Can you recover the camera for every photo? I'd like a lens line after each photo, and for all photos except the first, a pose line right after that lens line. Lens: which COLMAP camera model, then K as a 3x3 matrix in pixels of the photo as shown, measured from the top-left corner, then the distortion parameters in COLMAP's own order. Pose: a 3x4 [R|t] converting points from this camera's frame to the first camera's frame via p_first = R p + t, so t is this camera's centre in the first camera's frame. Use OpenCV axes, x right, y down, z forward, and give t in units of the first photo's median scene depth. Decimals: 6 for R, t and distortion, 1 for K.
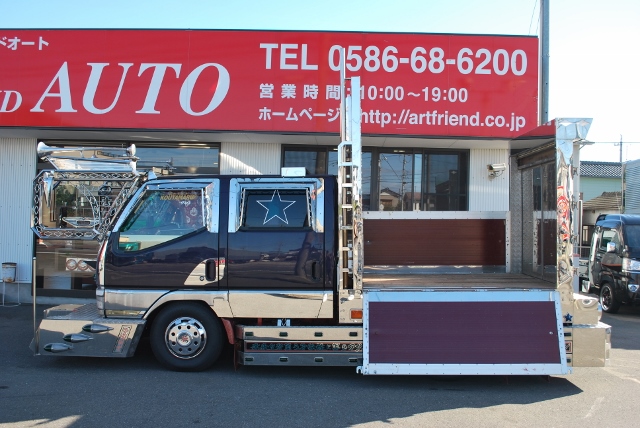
lens RADIAL K [[602.9, 0, 320.0], [0, 602.9, 214.0], [0, 0, 1]] dist [-0.063713, -0.000612]
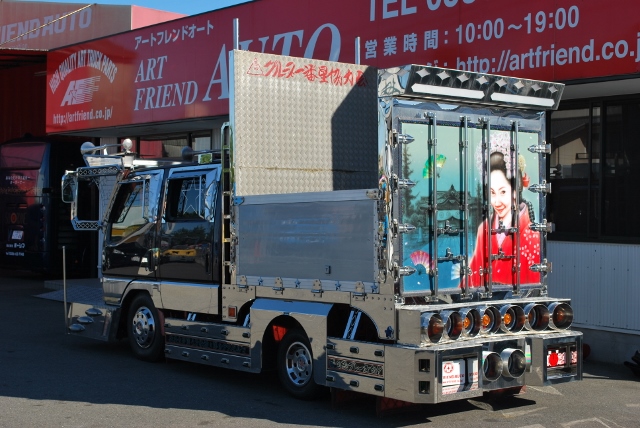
lens RADIAL K [[1045.6, 0, 320.0], [0, 1045.6, 214.0], [0, 0, 1]] dist [-0.005334, 0.050188]
pose [[0.657899, -0.013046, -0.752993, 0.912858], [0.012622, 0.999901, -0.006296, 0.020552], [0.753000, -0.005362, 0.657998, 0.041000]]
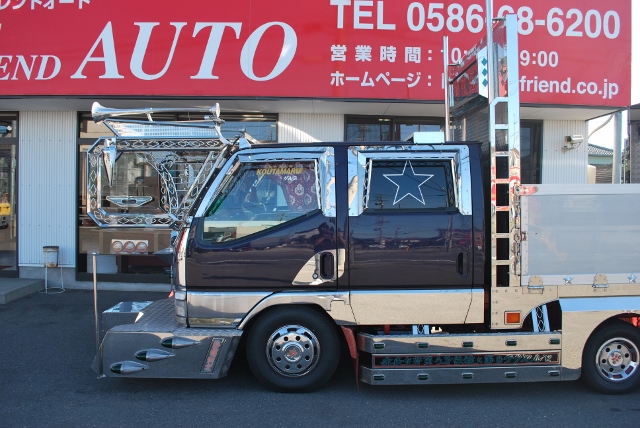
lens RADIAL K [[507.7, 0, 320.0], [0, 507.7, 214.0], [0, 0, 1]] dist [-0.074815, 0.000059]
pose [[0.999439, -0.011561, 0.031441, -0.144739], [0.009952, 0.998655, 0.050878, -0.003909], [-0.031987, -0.050536, 0.998210, 0.242624]]
